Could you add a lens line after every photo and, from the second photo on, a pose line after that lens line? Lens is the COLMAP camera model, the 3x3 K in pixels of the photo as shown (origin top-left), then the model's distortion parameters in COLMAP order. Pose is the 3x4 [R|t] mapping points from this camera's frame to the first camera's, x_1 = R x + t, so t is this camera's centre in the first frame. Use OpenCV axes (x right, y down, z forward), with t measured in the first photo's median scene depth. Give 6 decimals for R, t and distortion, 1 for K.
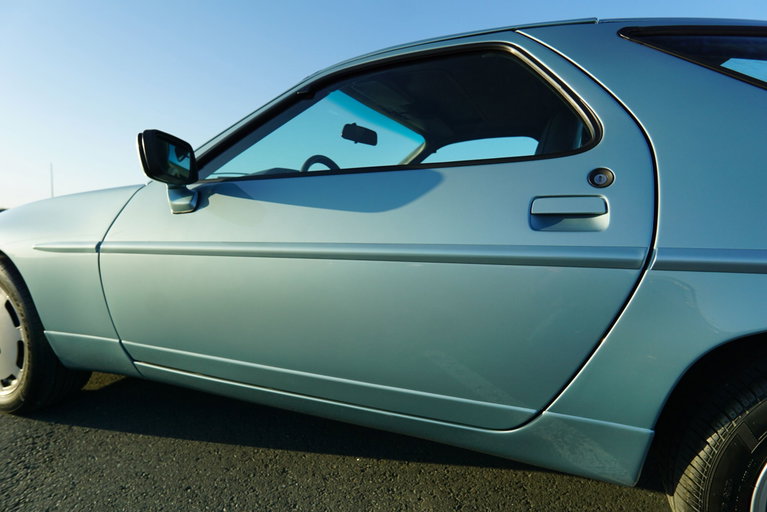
lens RADIAL K [[389.9, 0, 384.8], [0, 389.9, 281.7], [0, 0, 1]] dist [-0.002566, 0.000114]
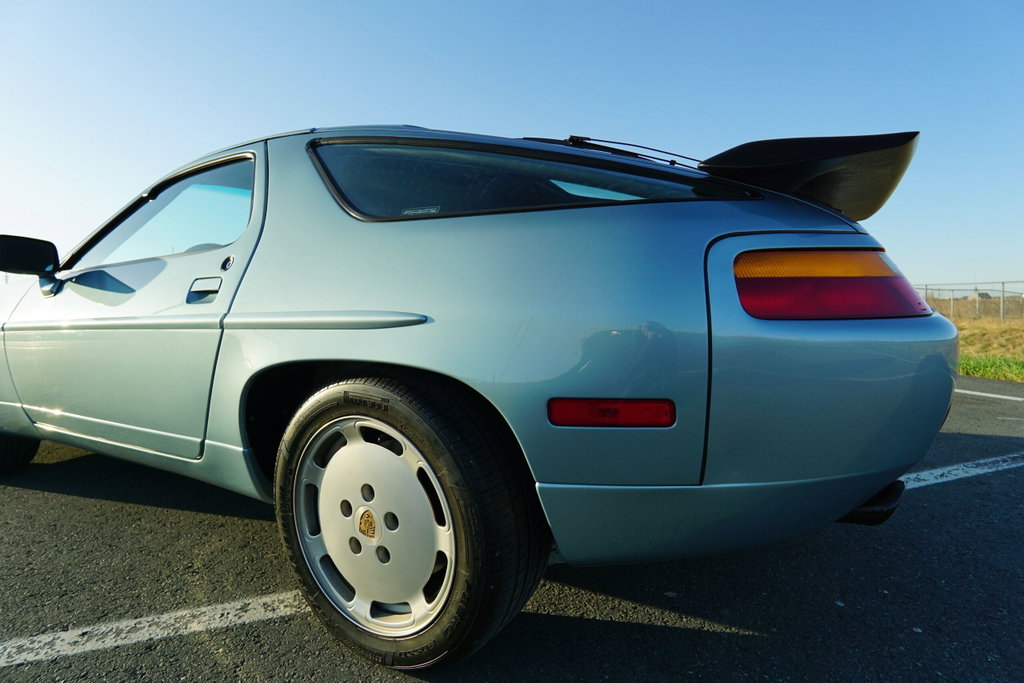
lens RADIAL K [[540.7, 0, 514.7], [0, 540.7, 325.4], [0, 0, 1]] dist [-0.011467, 0.000533]
pose [[0.989130, -0.033934, -0.143078, 1.169534], [0.024088, 0.997257, -0.069993, 0.068671], [0.145061, 0.065785, 0.987233, -0.453255]]
